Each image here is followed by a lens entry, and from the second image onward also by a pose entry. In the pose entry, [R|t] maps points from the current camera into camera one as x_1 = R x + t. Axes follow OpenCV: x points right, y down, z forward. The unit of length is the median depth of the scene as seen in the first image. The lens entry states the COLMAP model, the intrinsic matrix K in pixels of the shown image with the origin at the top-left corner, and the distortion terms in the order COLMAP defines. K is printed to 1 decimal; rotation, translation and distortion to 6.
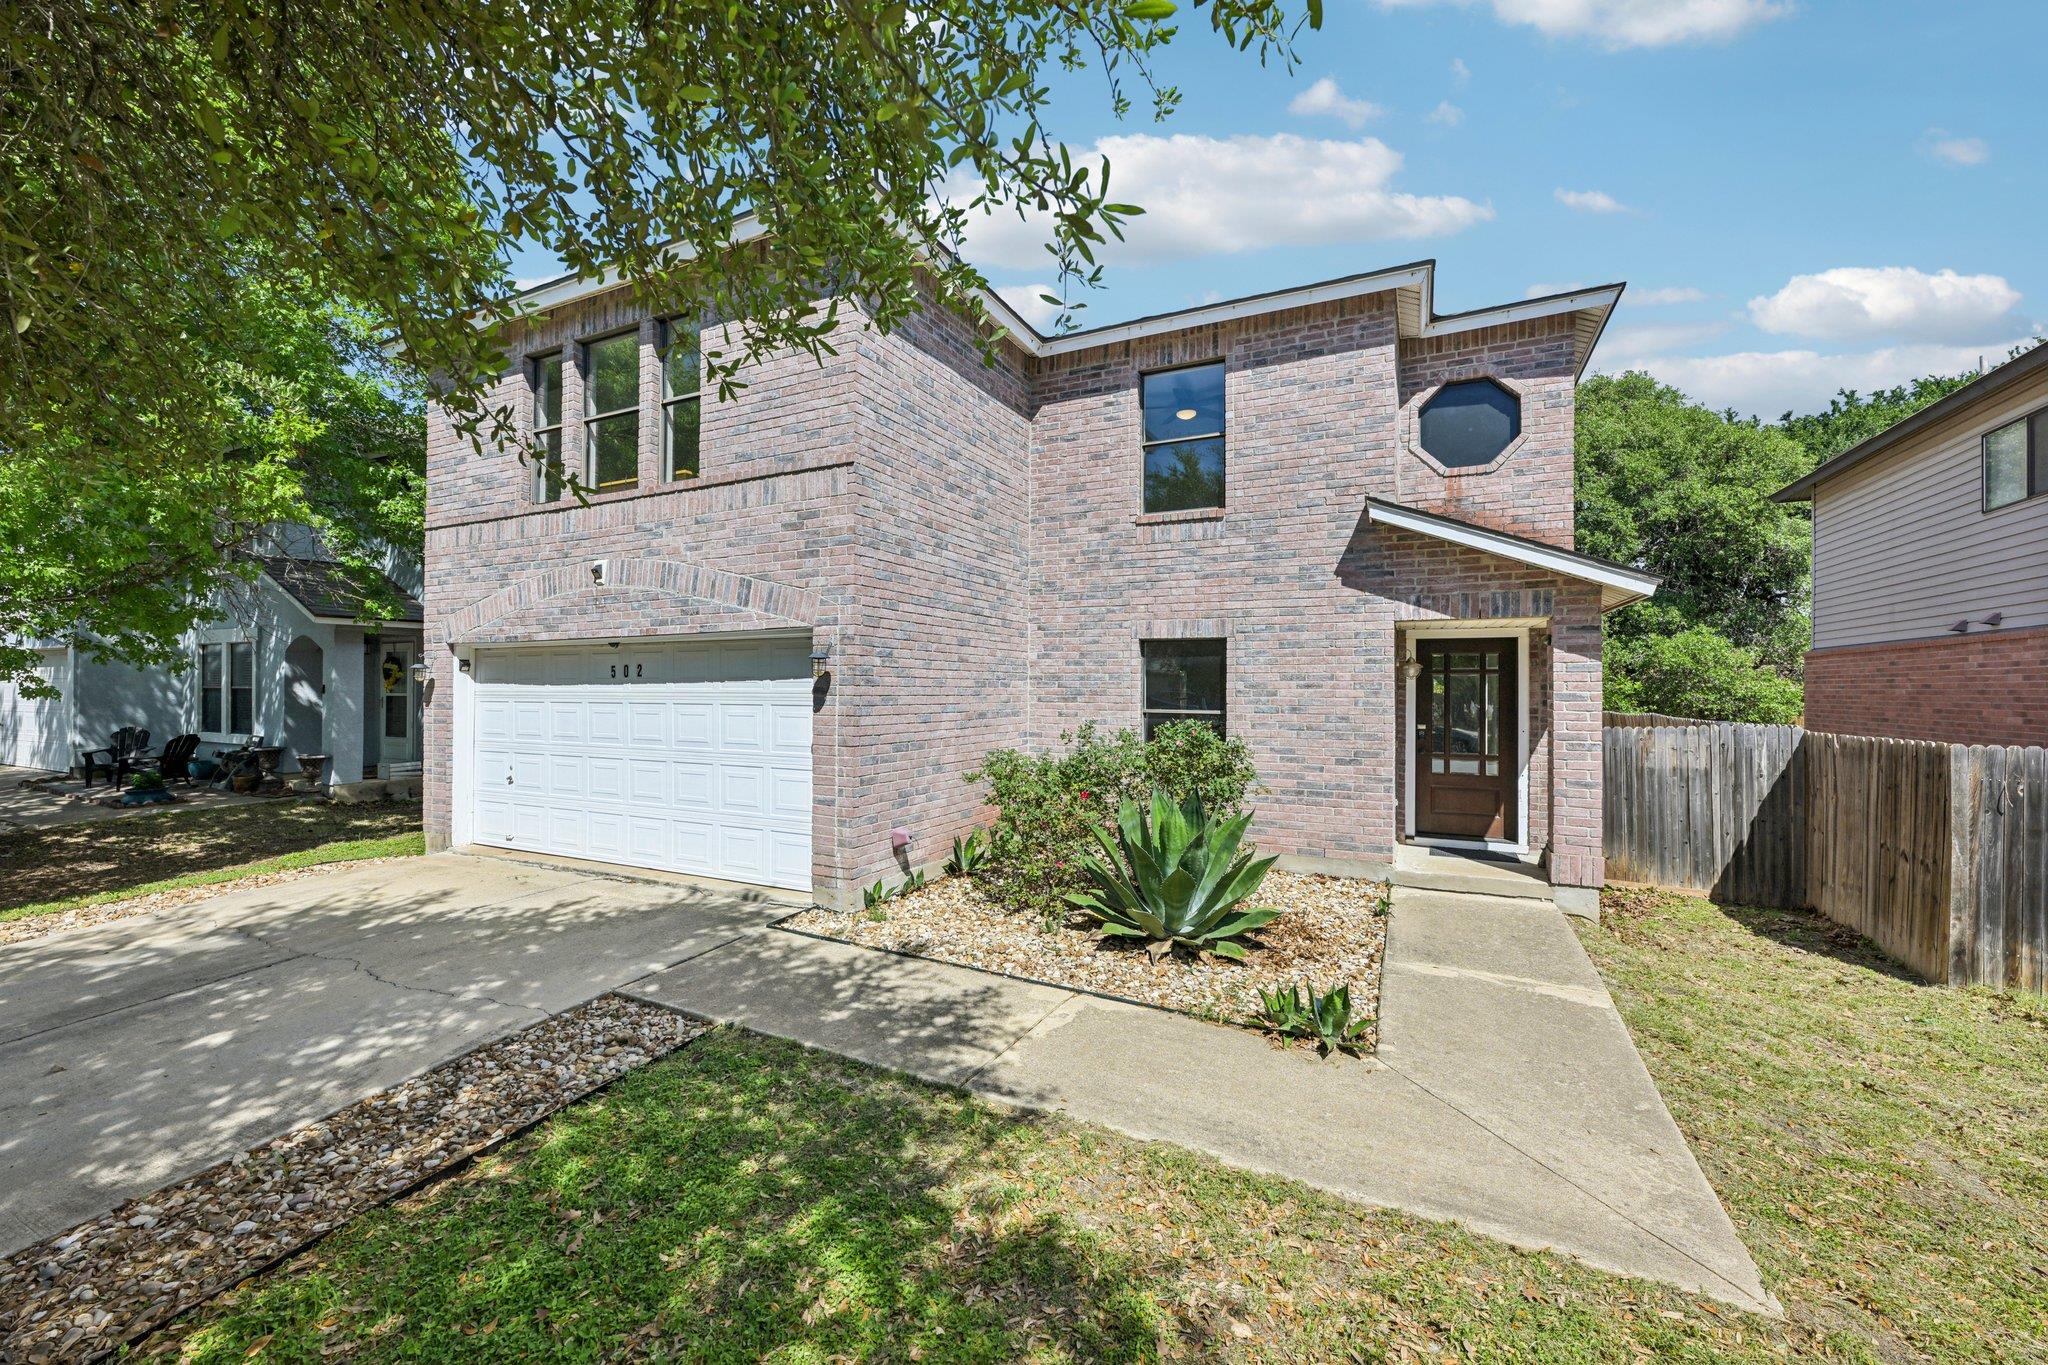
lens RADIAL K [[814.5, 0, 1021.3], [0, 814.5, 685.6], [0, 0, 1]] dist [-0.001801, 0.000075]
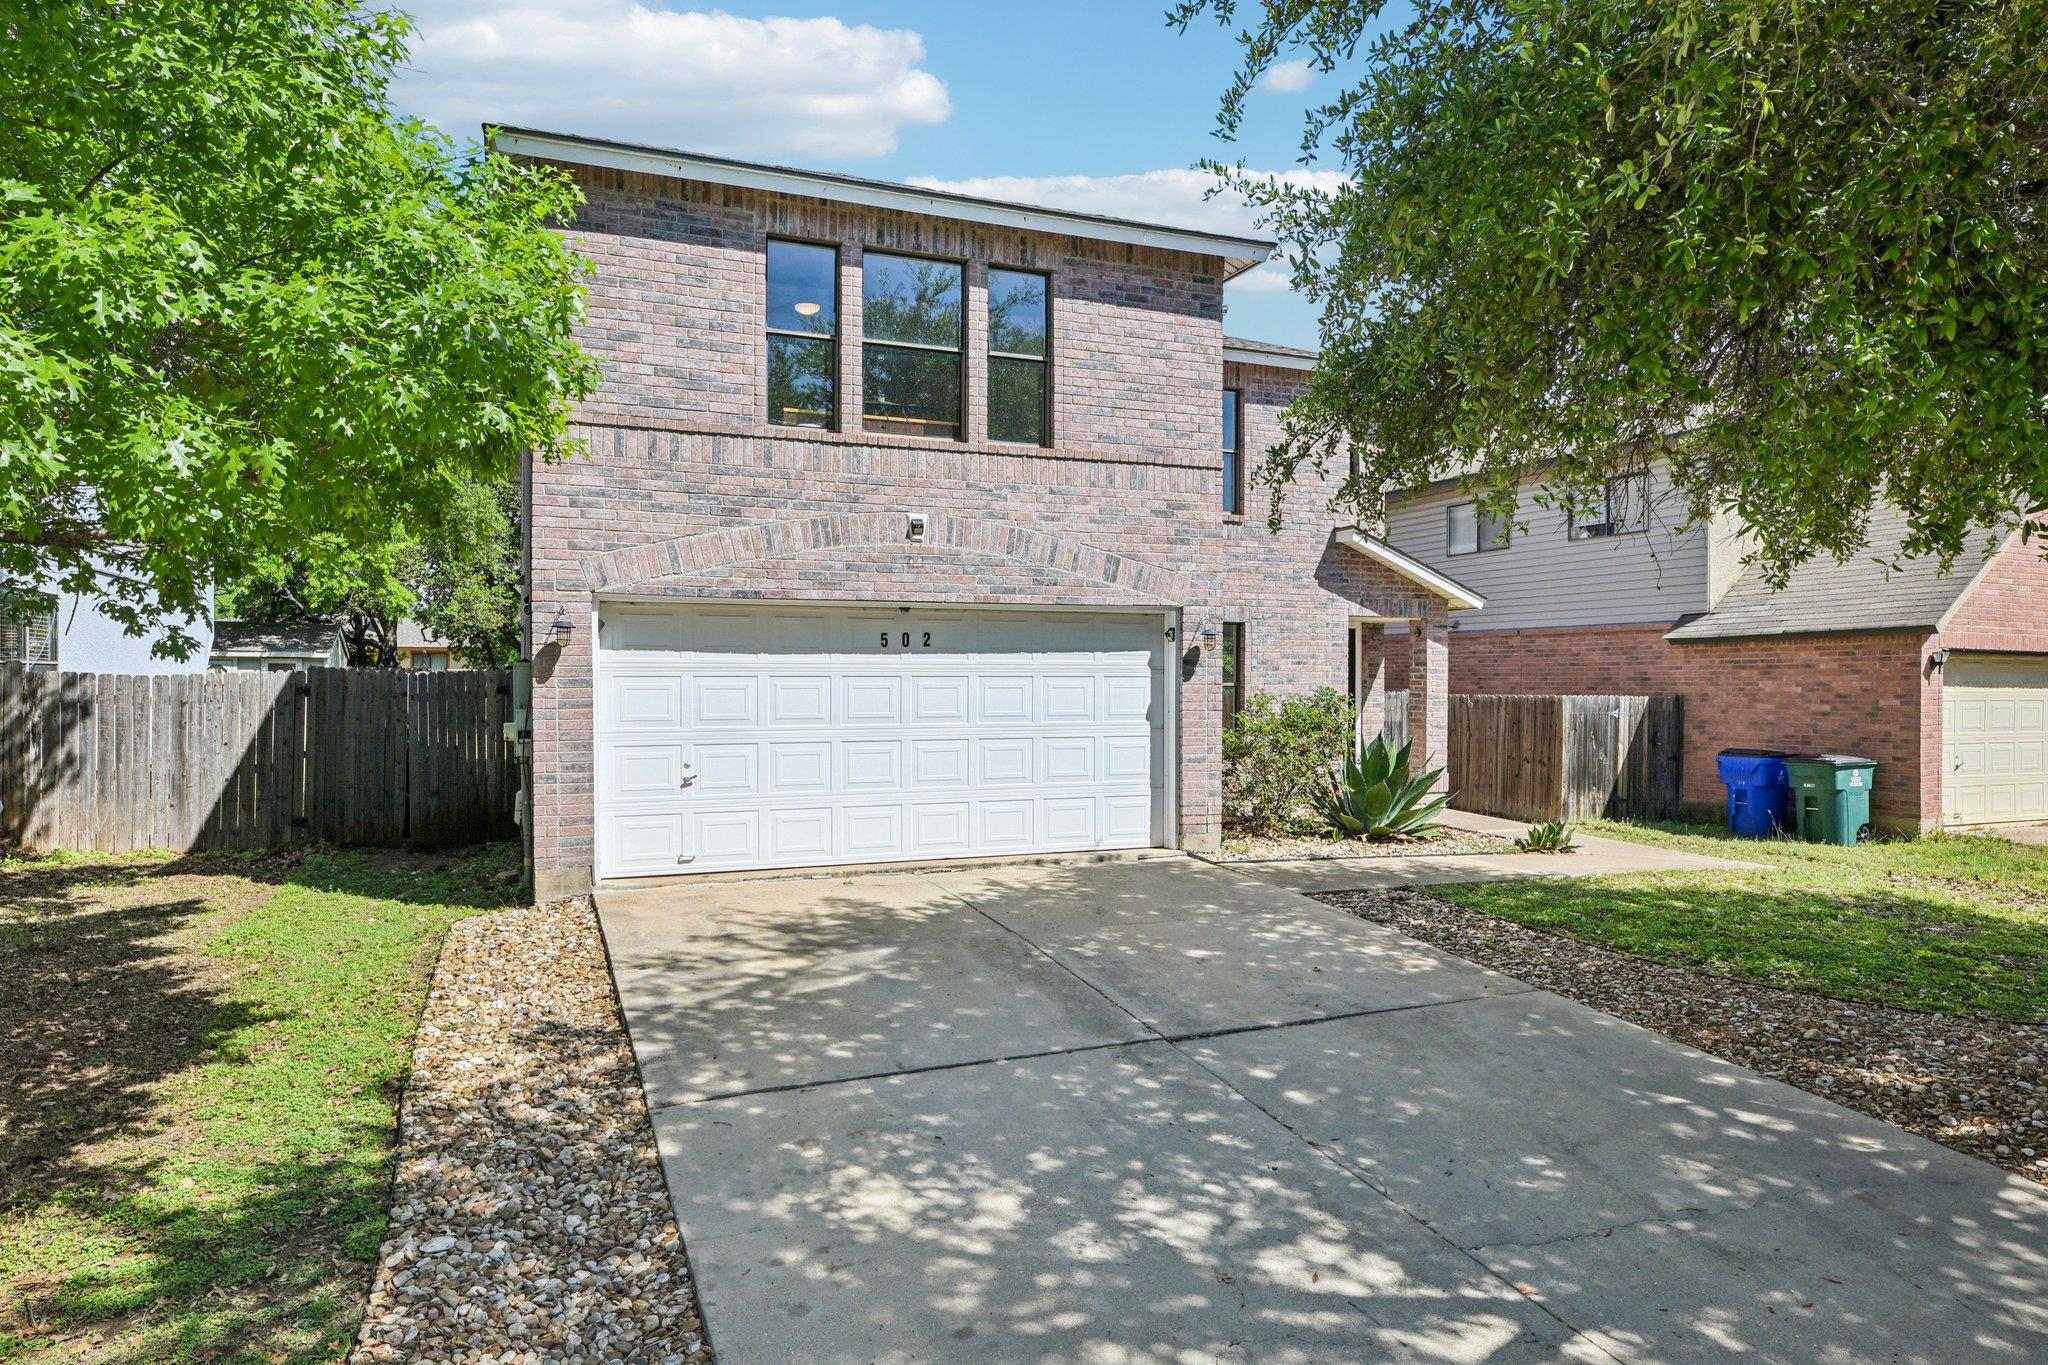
lens RADIAL K [[1227.4, 0, 1023.9], [0, 1227.4, 676.2], [0, 0, 1]] dist [0.003696, -0.000048]
pose [[0.666443, -0.000470, 0.745556, -1.454195], [-0.004220, 0.999981, 0.004402, 0.016012], [-0.745544, -0.006080, 0.666429, 0.026557]]
